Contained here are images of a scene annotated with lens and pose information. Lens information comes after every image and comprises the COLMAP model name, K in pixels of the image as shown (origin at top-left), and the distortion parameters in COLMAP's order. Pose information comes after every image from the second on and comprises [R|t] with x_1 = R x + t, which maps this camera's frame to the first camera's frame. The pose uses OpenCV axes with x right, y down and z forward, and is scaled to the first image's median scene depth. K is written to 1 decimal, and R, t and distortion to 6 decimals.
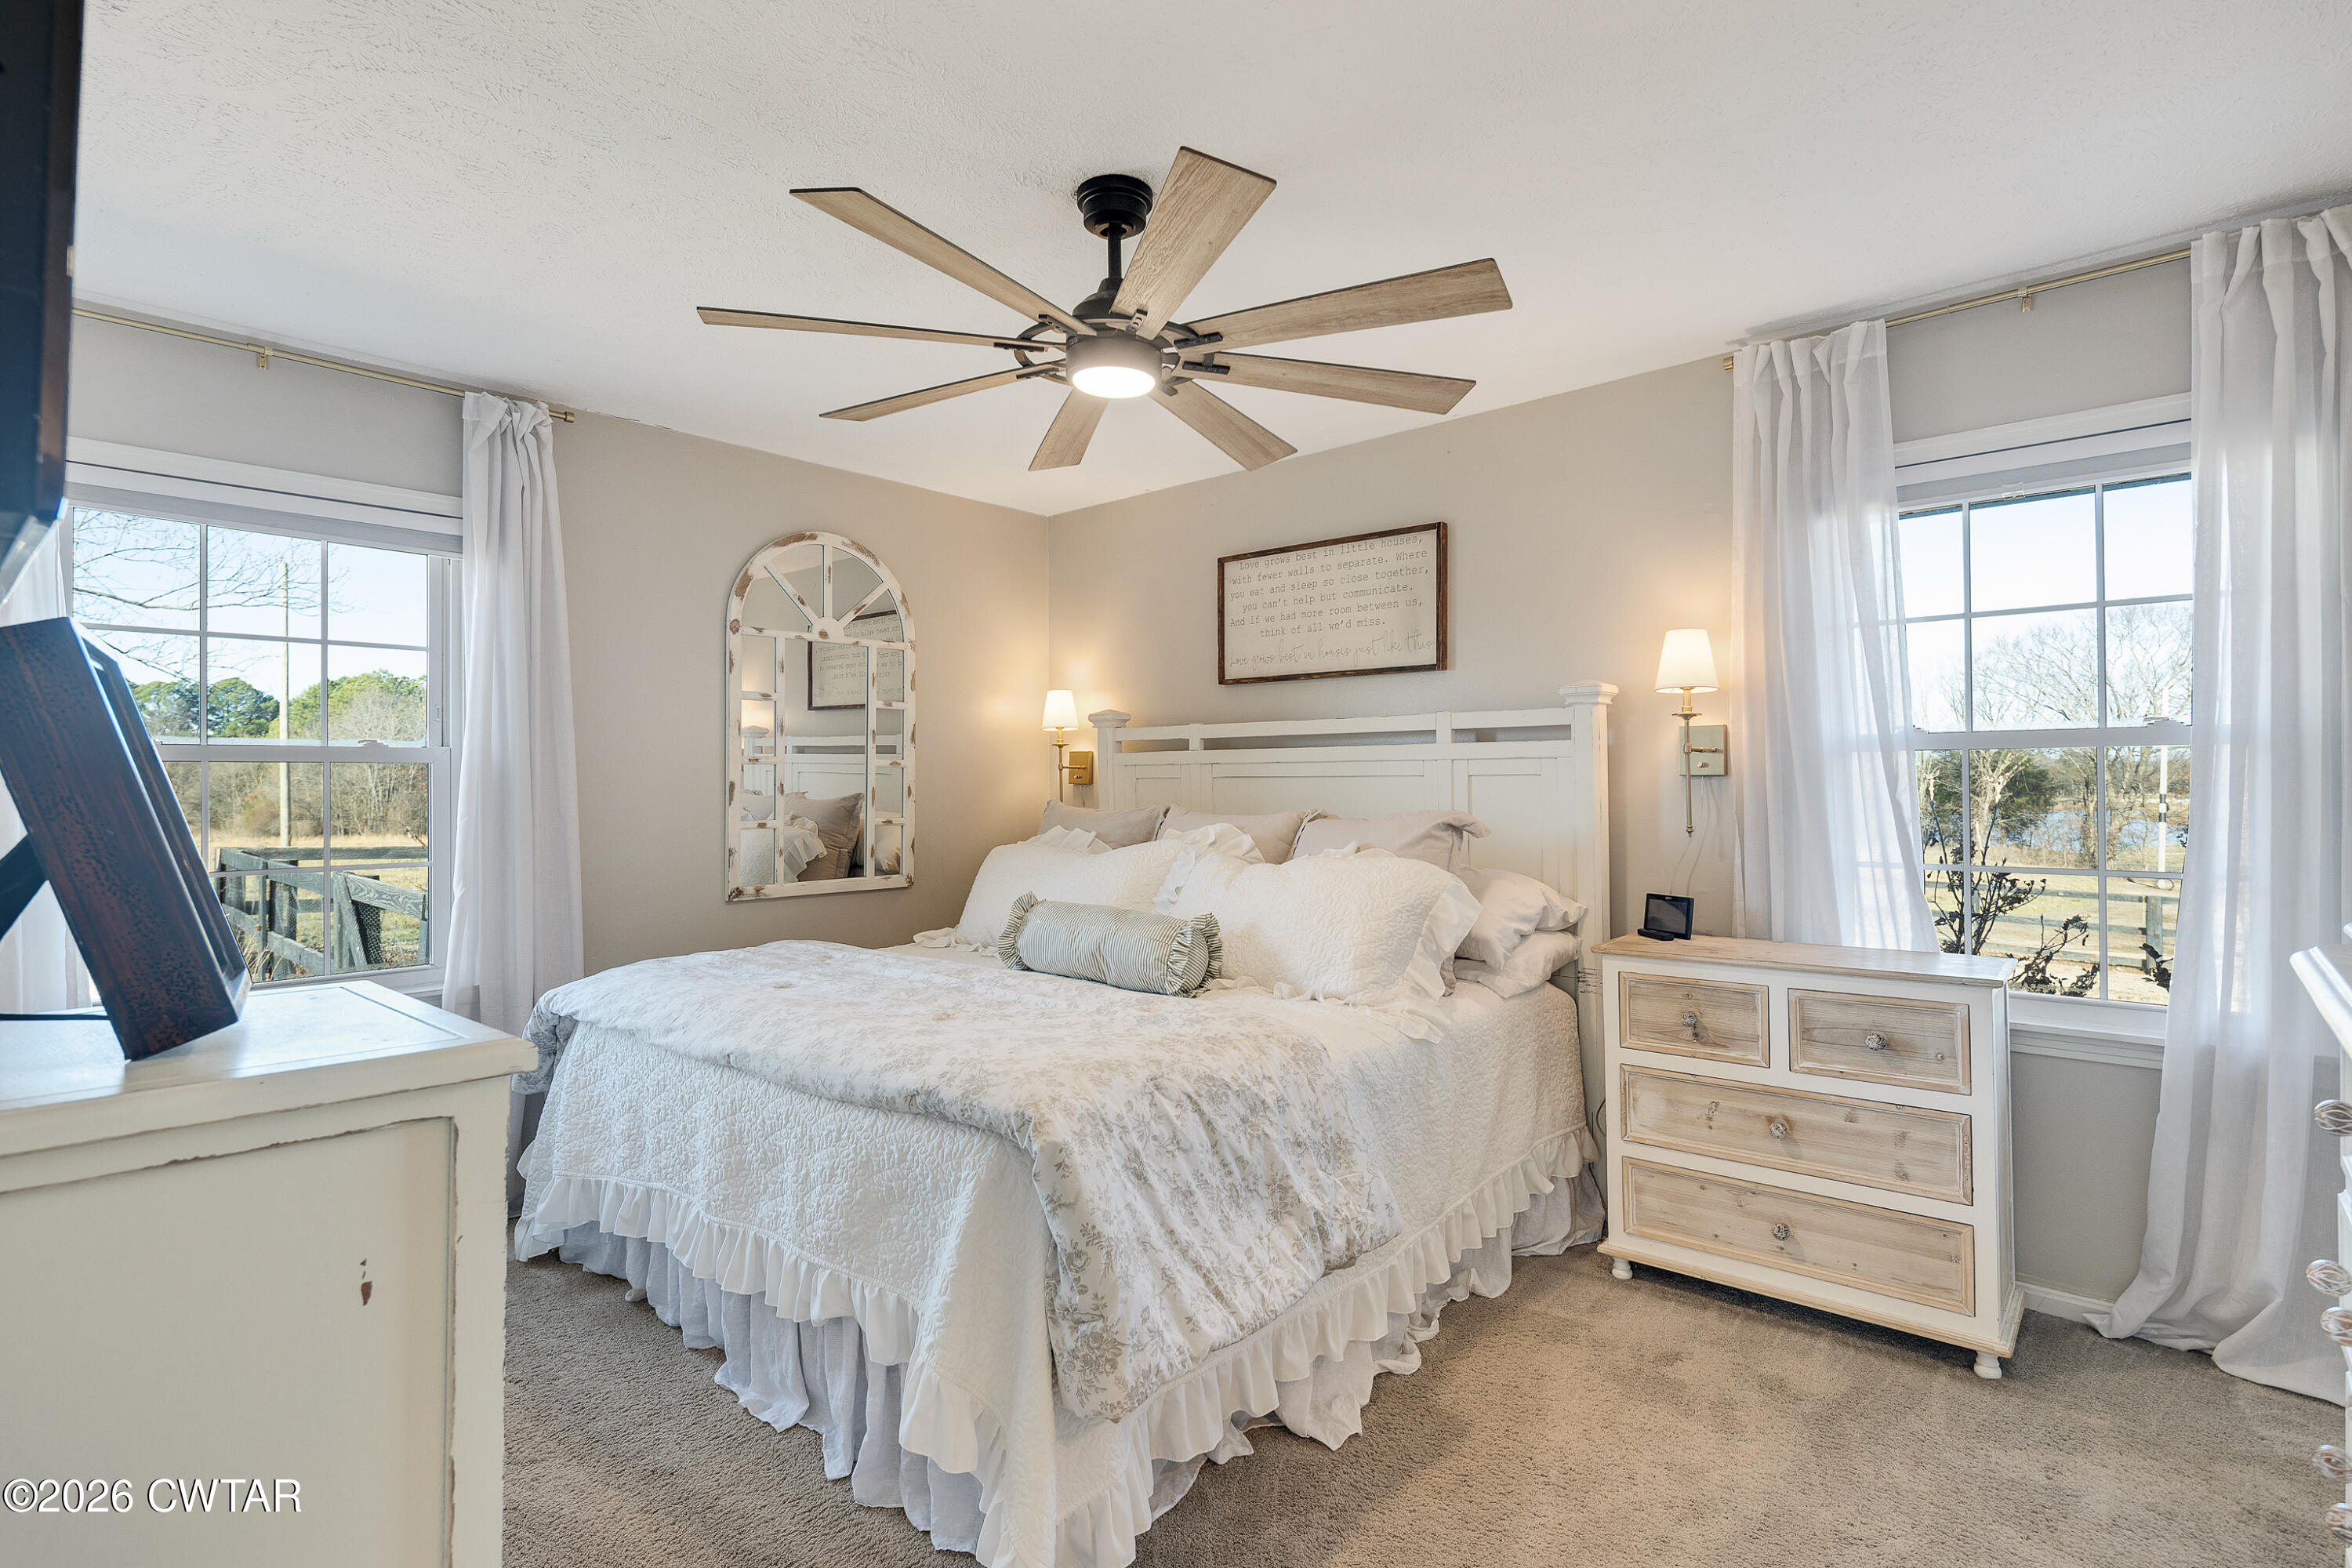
lens RADIAL K [[1147.3, 0, 1166.9], [0, 1147.3, 778.3], [0, 0, 1]] dist [0.000581, -0.002812]
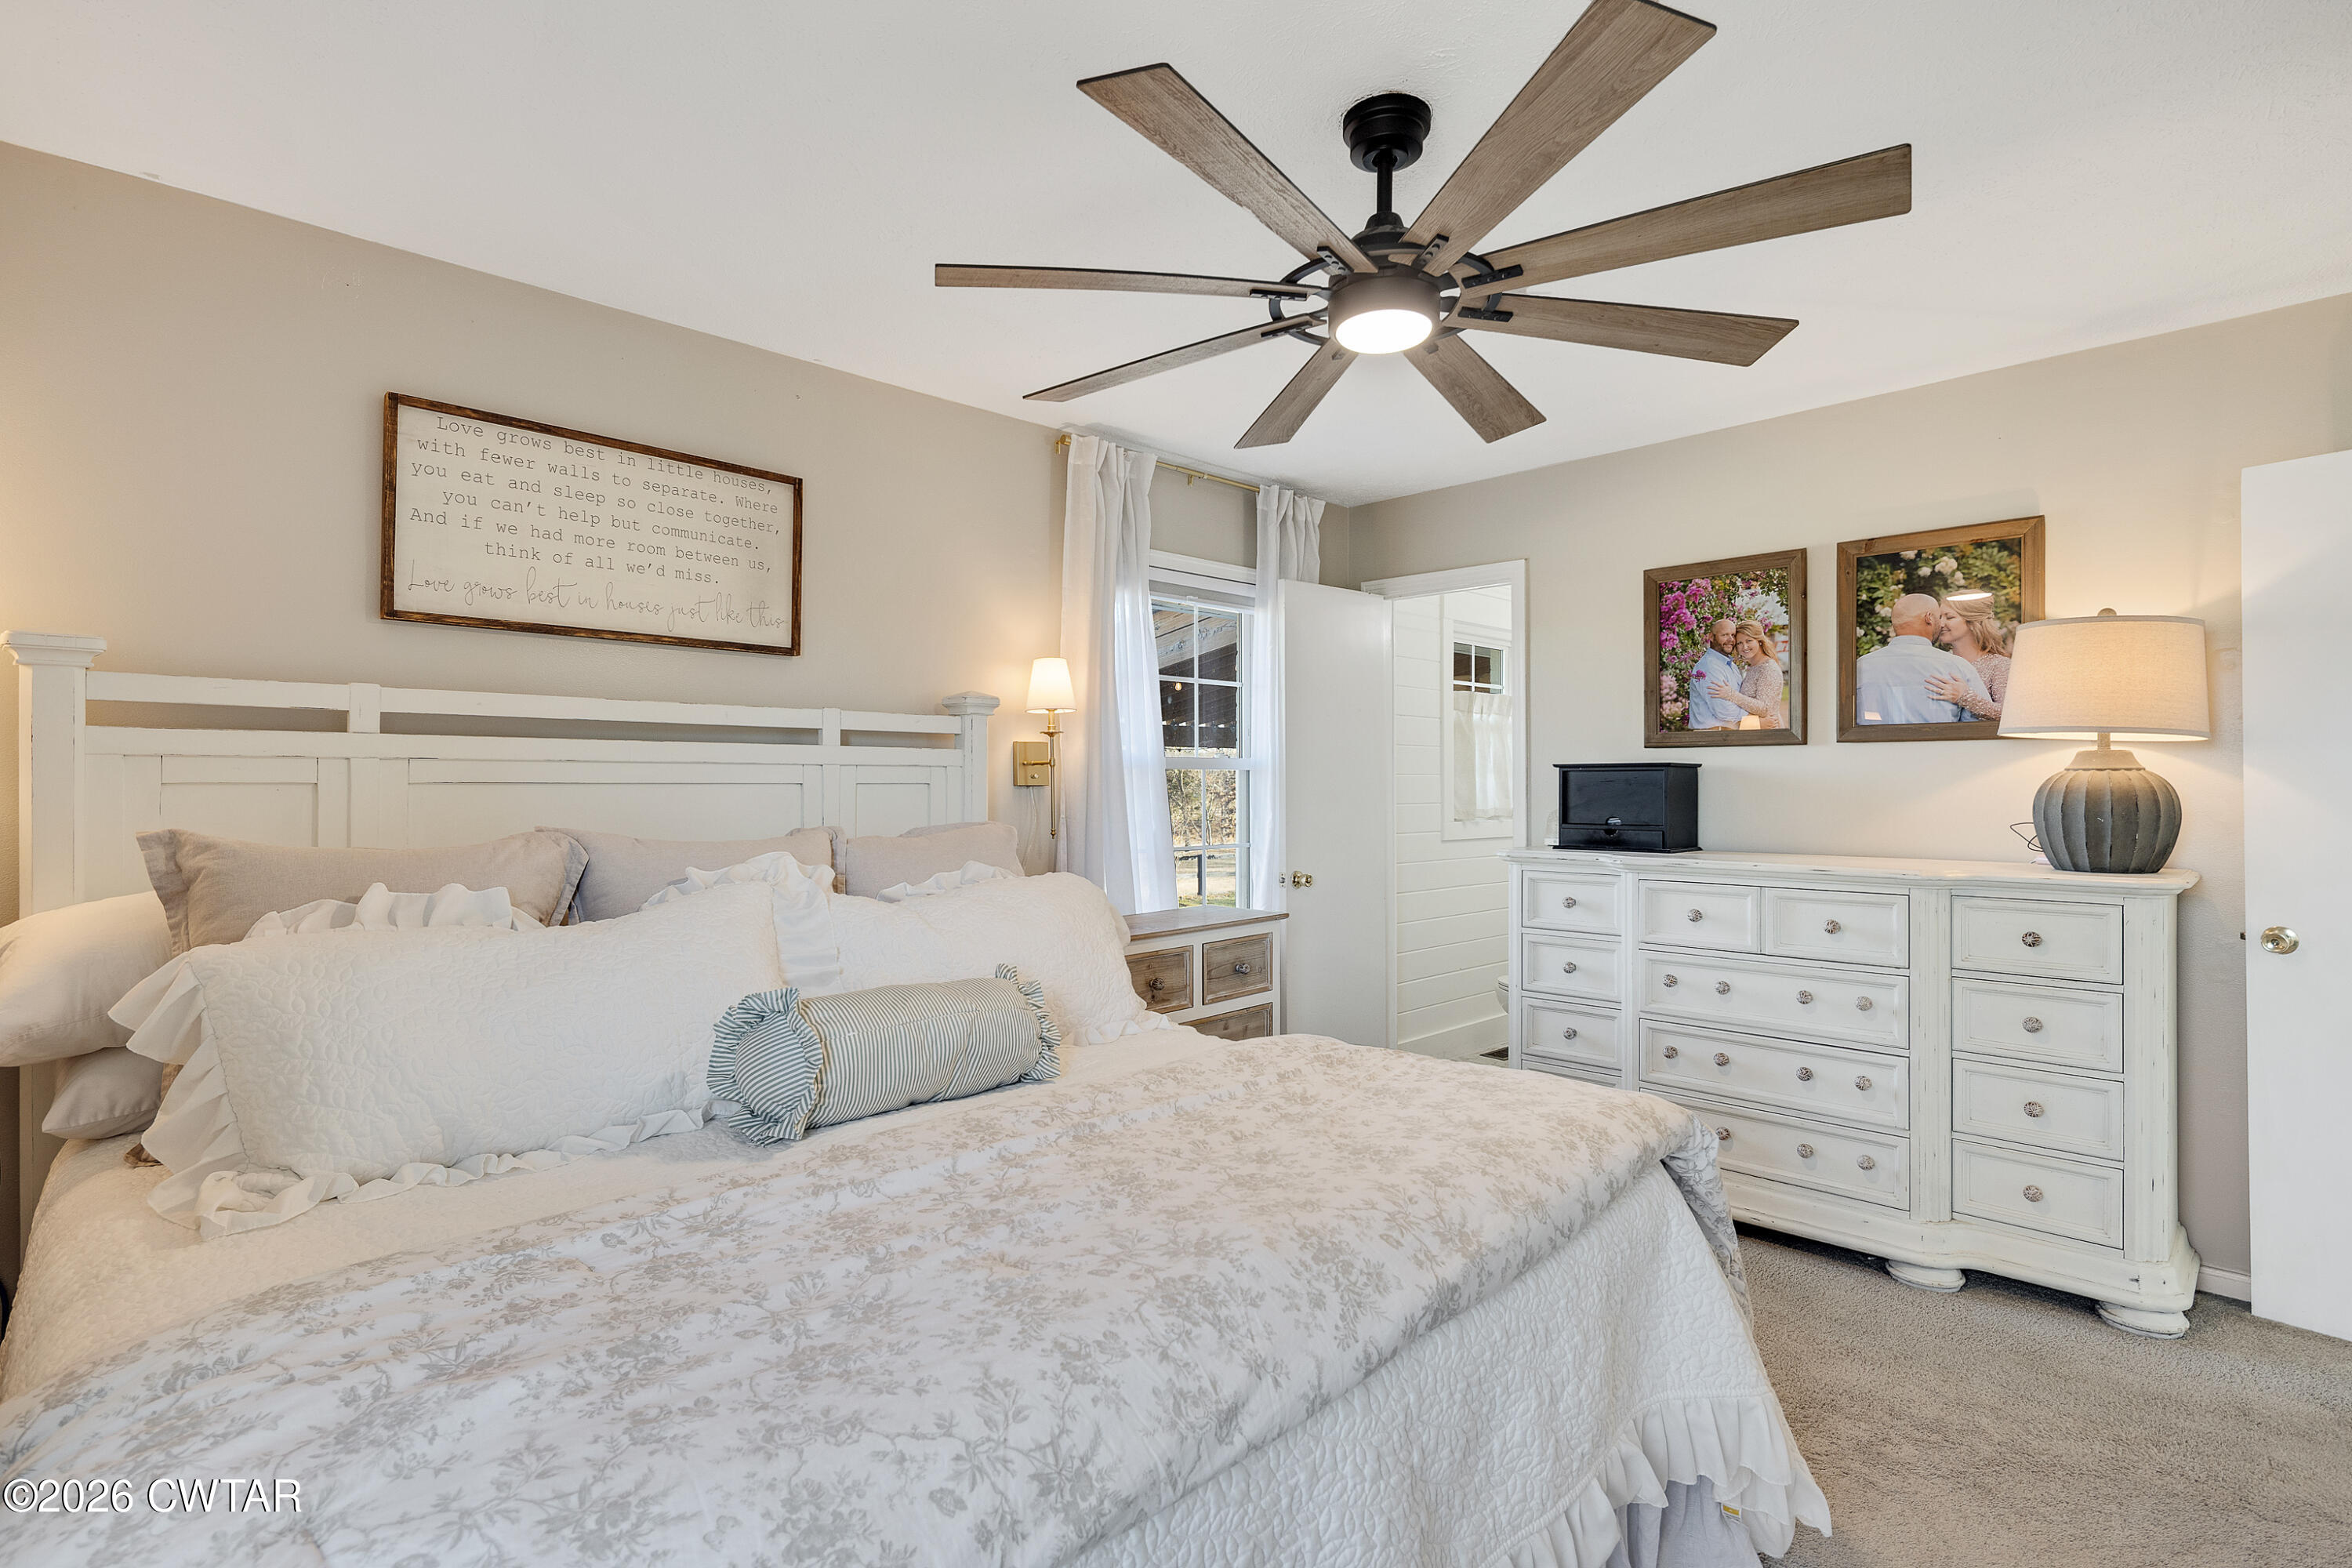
lens RADIAL K [[1147.3, 0, 1166.0], [0, 1147.3, 779.2], [0, 0, 1]] dist [0.000581, -0.002812]
pose [[0.053934, 0.009853, 0.998496, -0.549712], [-0.003687, 0.999946, -0.009668, 0.001386], [-0.998538, -0.003160, 0.053968, 0.658761]]
